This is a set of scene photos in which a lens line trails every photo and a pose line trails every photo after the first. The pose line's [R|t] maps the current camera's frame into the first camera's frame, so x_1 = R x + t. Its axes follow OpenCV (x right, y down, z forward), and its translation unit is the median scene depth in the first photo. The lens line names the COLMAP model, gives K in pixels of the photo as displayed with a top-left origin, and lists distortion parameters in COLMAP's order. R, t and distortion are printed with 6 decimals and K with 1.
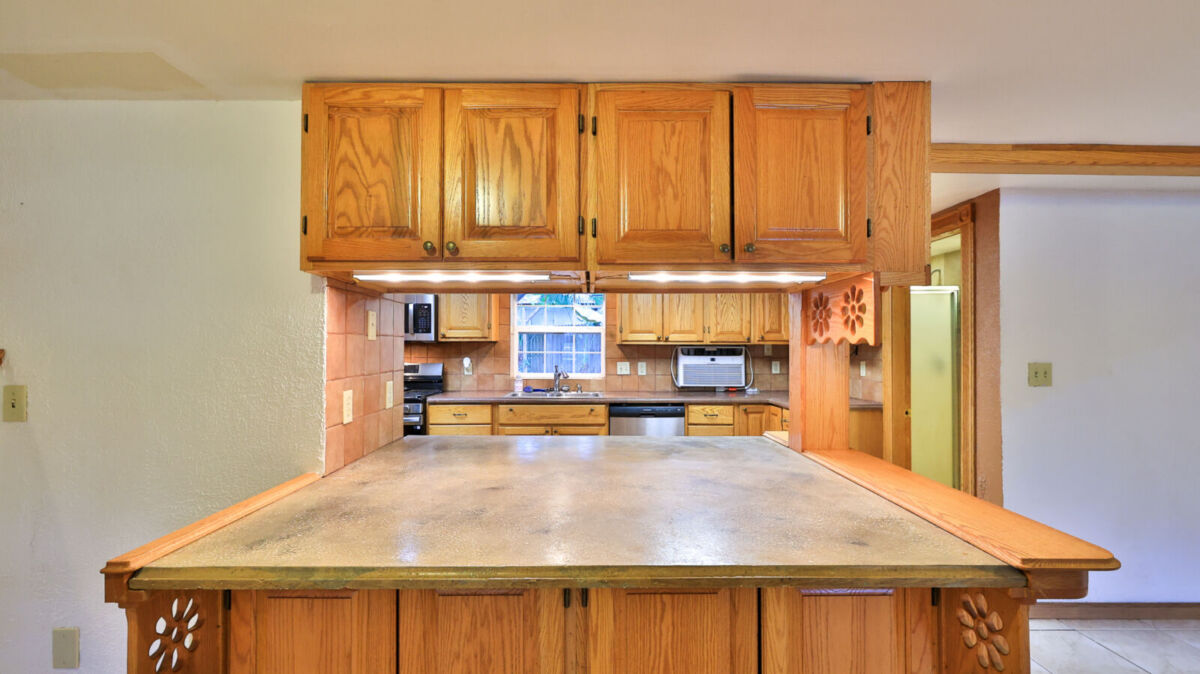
lens RADIAL K [[527.4, 0, 601.4], [0, 527.4, 336.4], [0, 0, 1]] dist [0.001534, 0.000181]
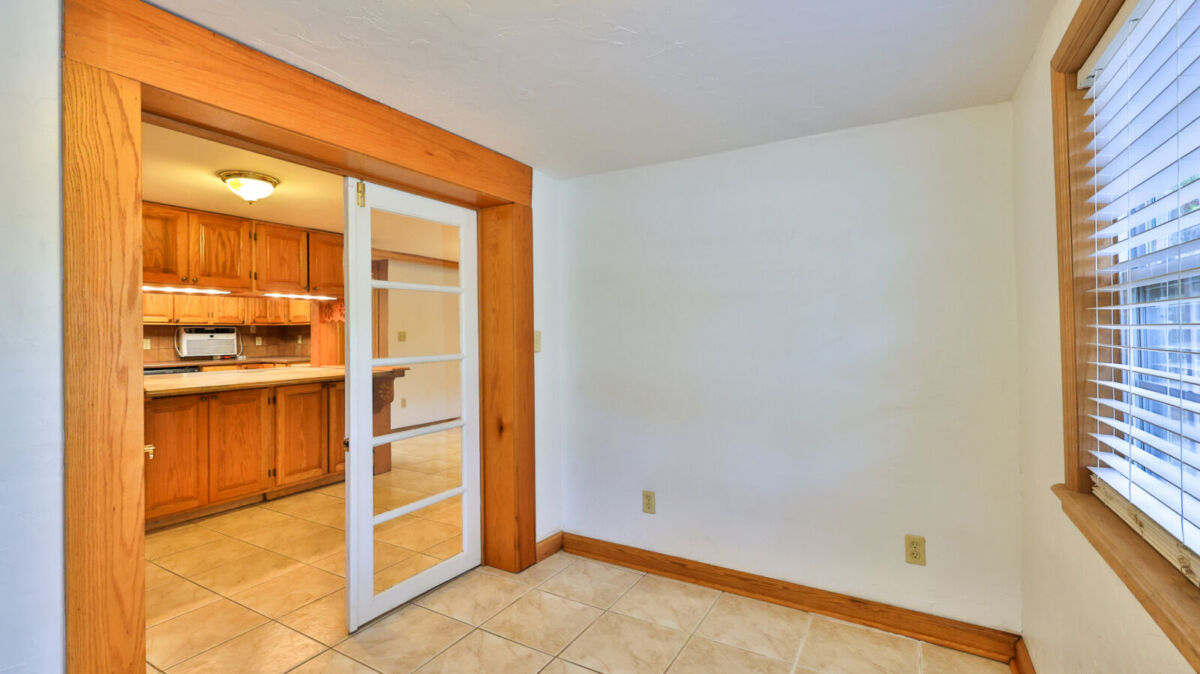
lens RADIAL K [[527.4, 0, 601.4], [0, 527.4, 336.4], [0, 0, 1]] dist [0.001534, 0.000181]
pose [[0.510324, -0.009349, 0.859932, -0.495192], [-0.009843, 0.999812, 0.016712, 0.011689], [-0.859926, -0.016993, 0.510136, -0.644746]]
